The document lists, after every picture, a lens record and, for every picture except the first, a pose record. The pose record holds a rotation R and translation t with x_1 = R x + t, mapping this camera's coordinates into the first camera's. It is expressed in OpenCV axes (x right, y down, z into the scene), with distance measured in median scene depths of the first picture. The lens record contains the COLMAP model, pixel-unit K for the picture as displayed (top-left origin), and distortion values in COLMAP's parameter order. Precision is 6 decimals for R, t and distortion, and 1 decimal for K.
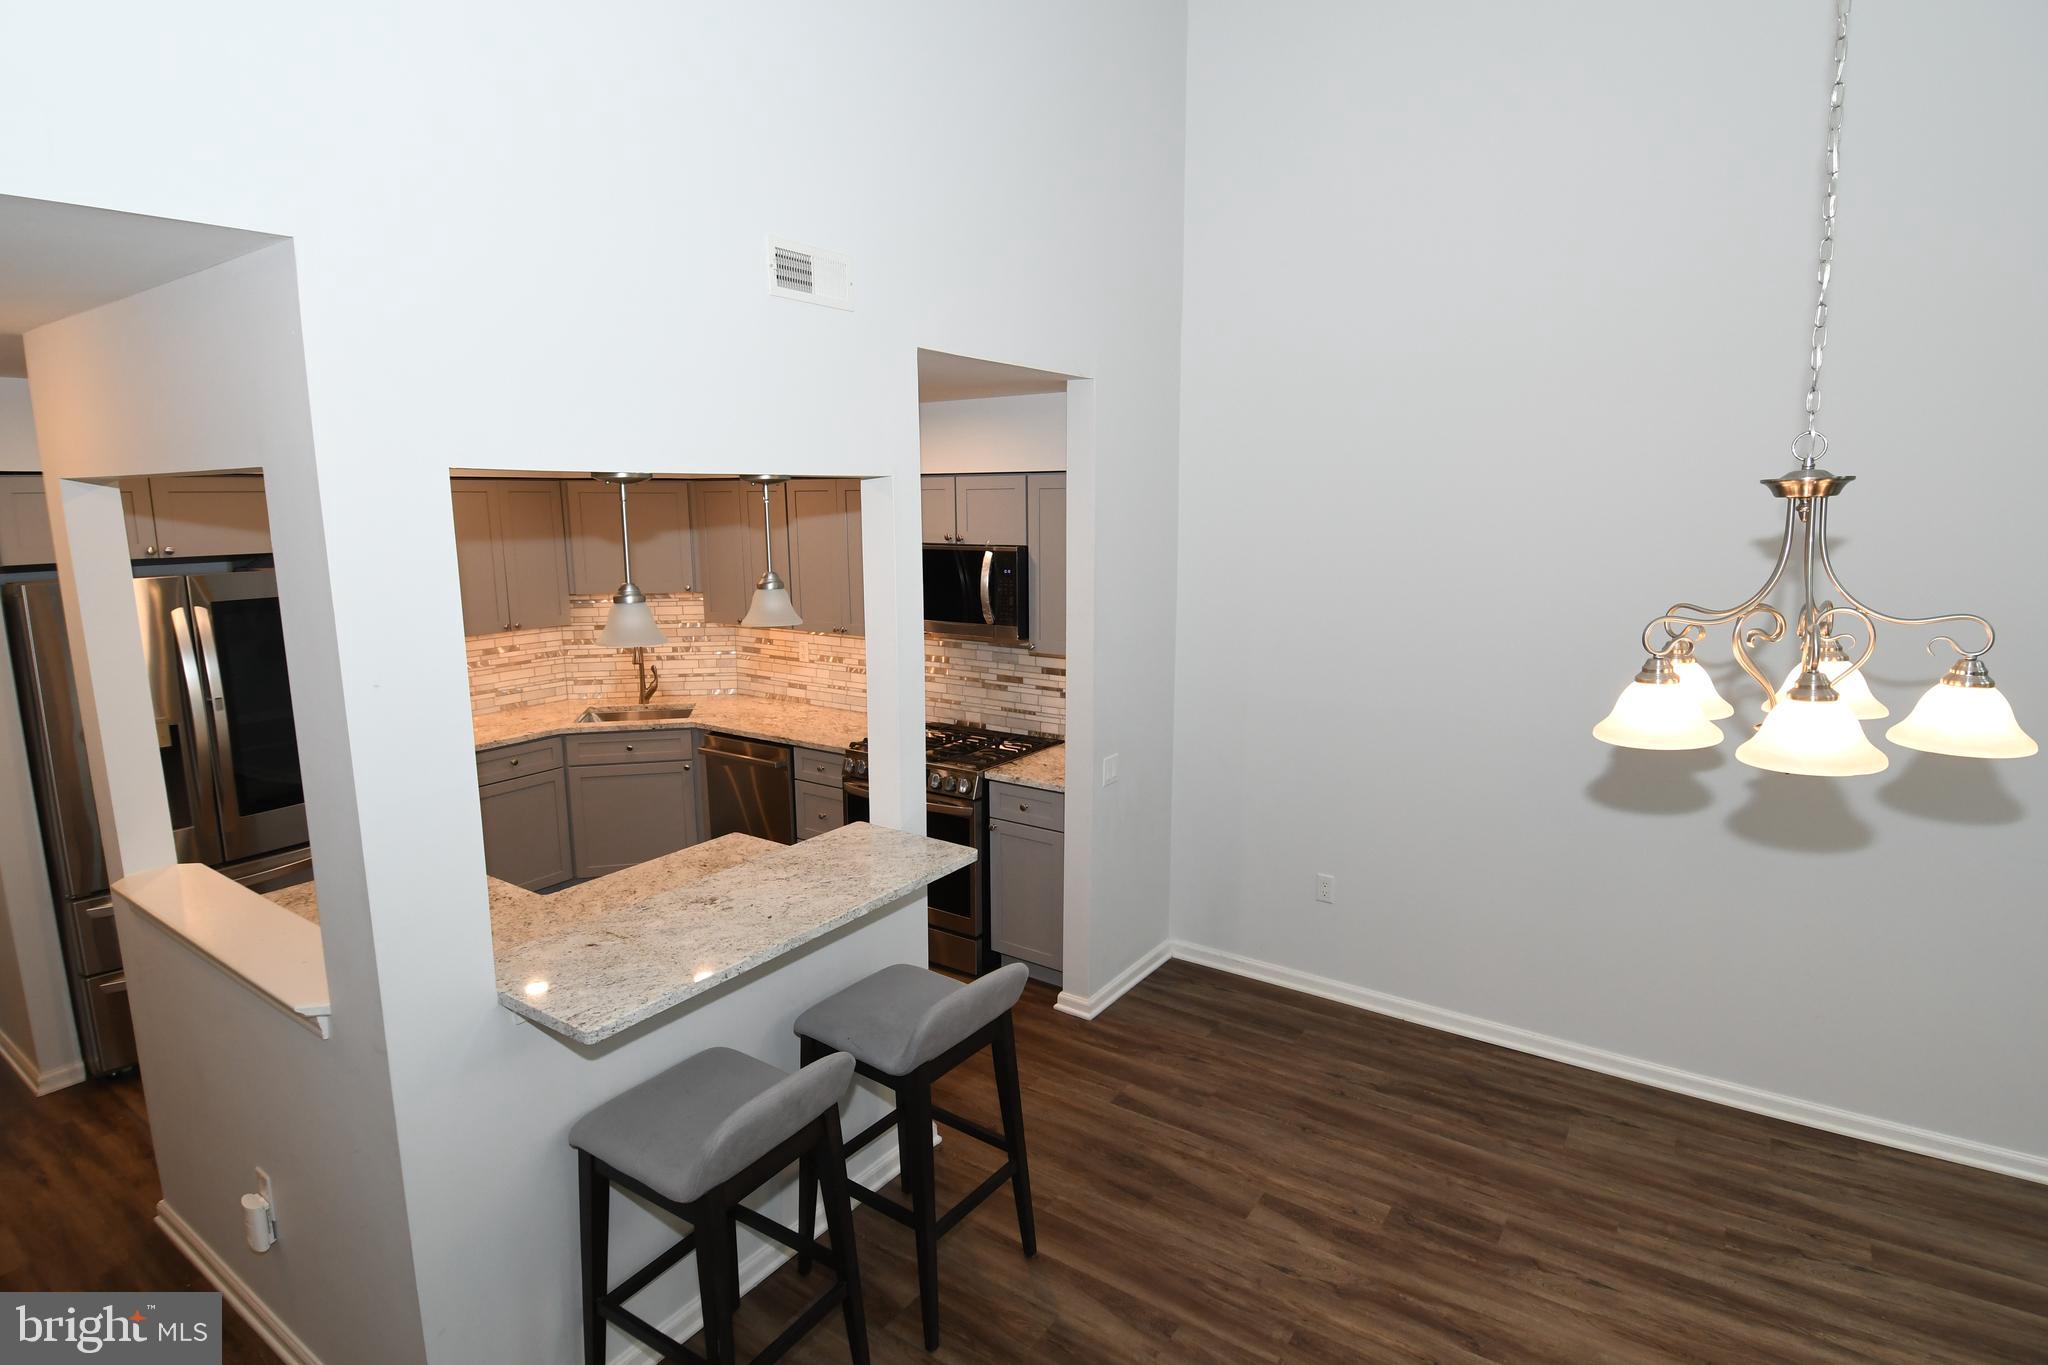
lens RADIAL K [[1052.4, 0, 1019.0], [0, 1052.4, 681.0], [0, 0, 1]] dist [0.042284, -0.049361]
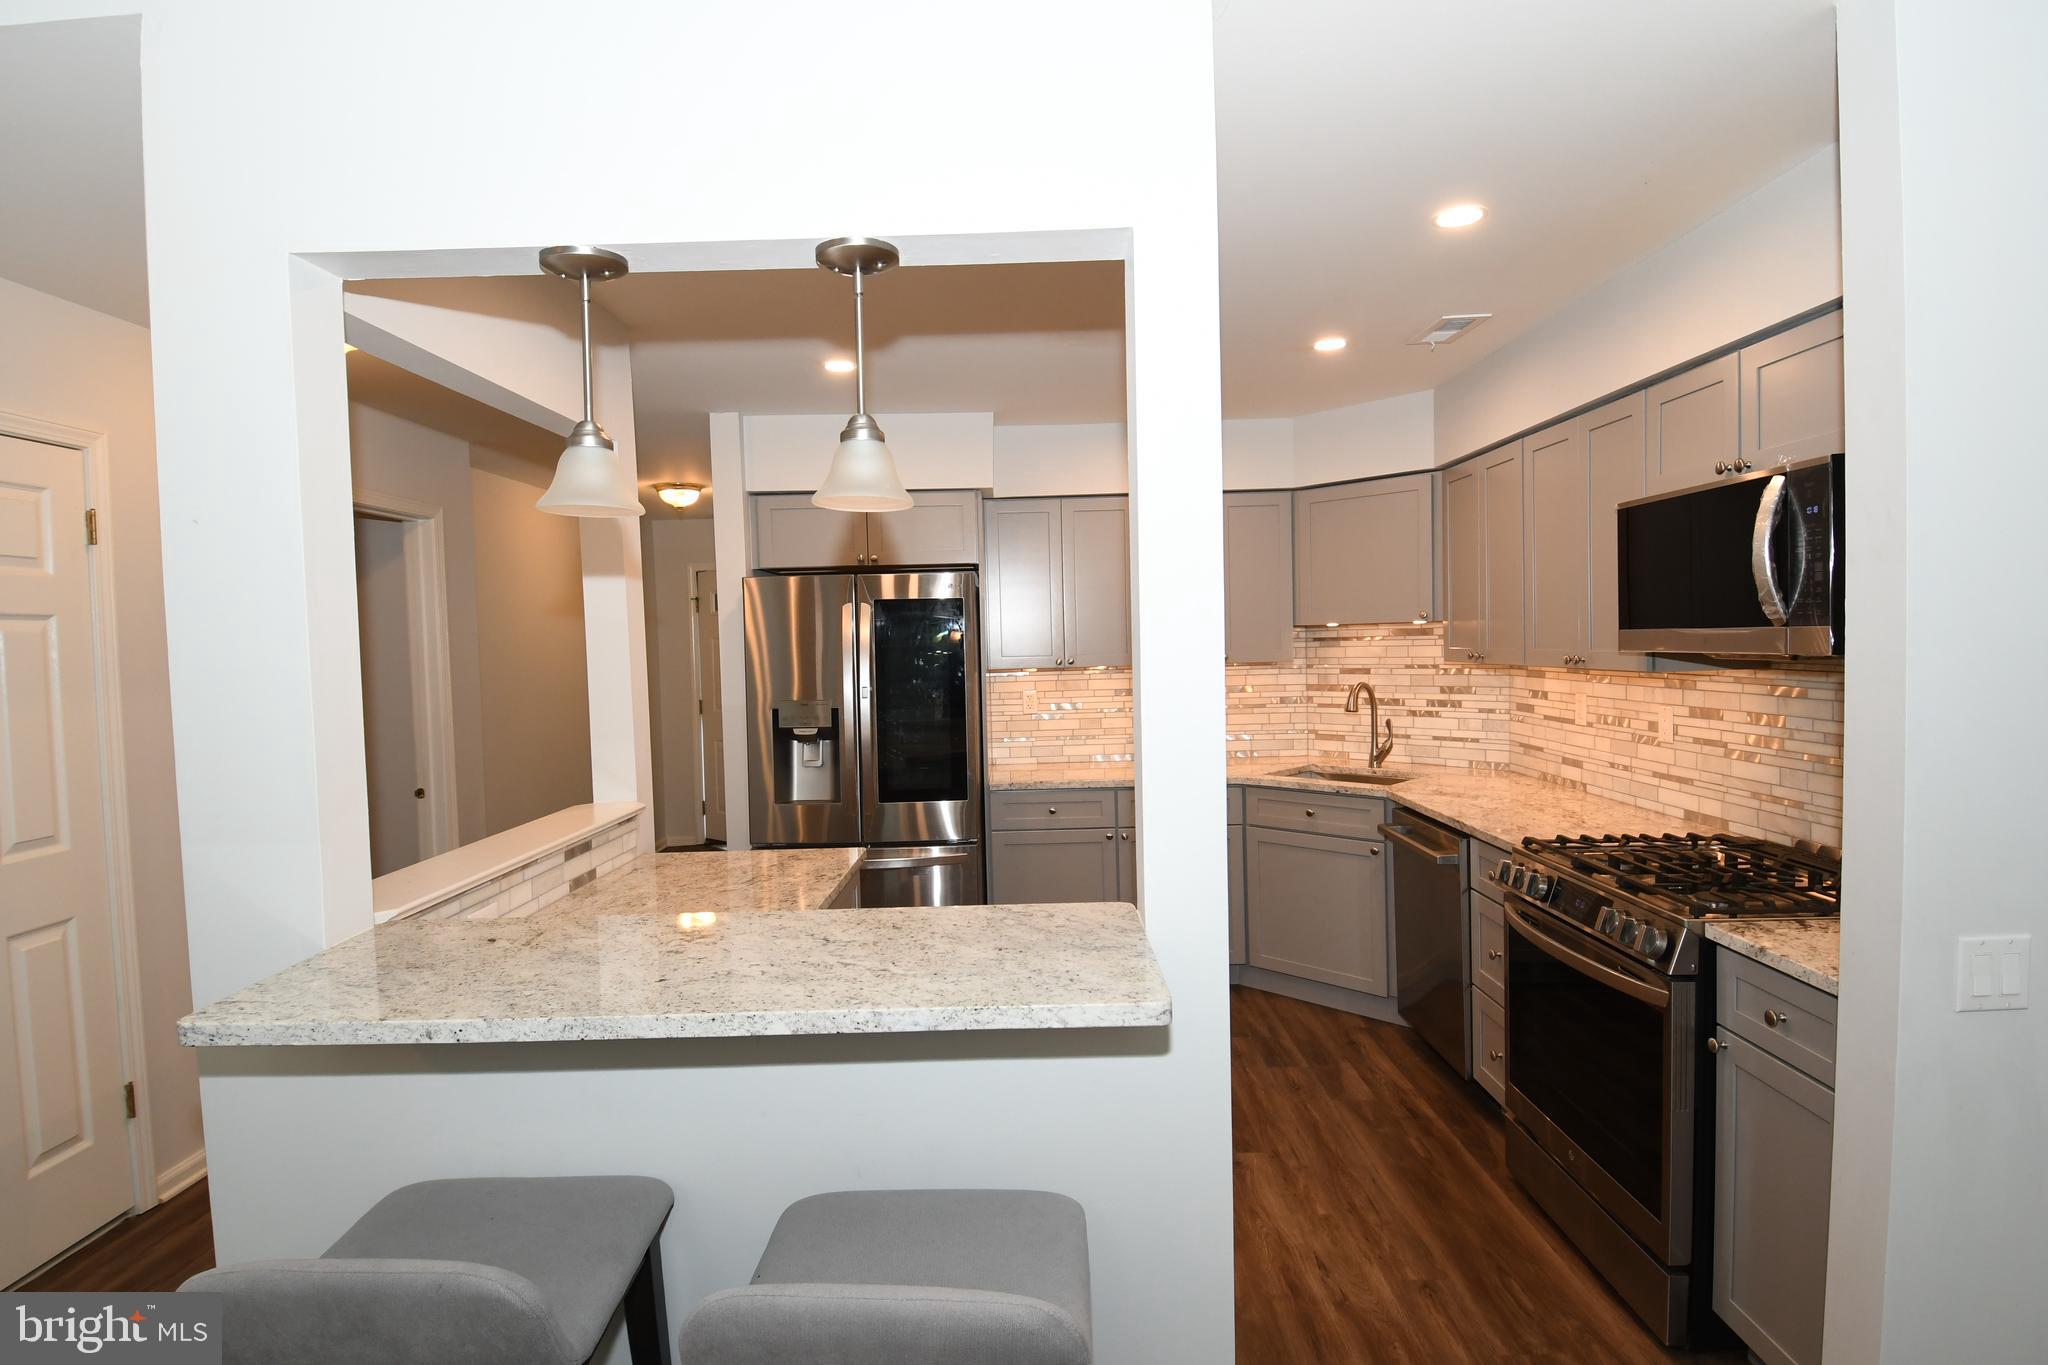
lens RADIAL K [[1052.4, 0, 1019.0], [0, 1052.4, 681.0], [0, 0, 1]] dist [0.042284, -0.049361]
pose [[0.559297, 0.025519, -0.828574, 0.153587], [-0.120201, 0.991459, -0.050602, 0.031655], [0.820206, 0.127897, 0.557587, 0.372195]]
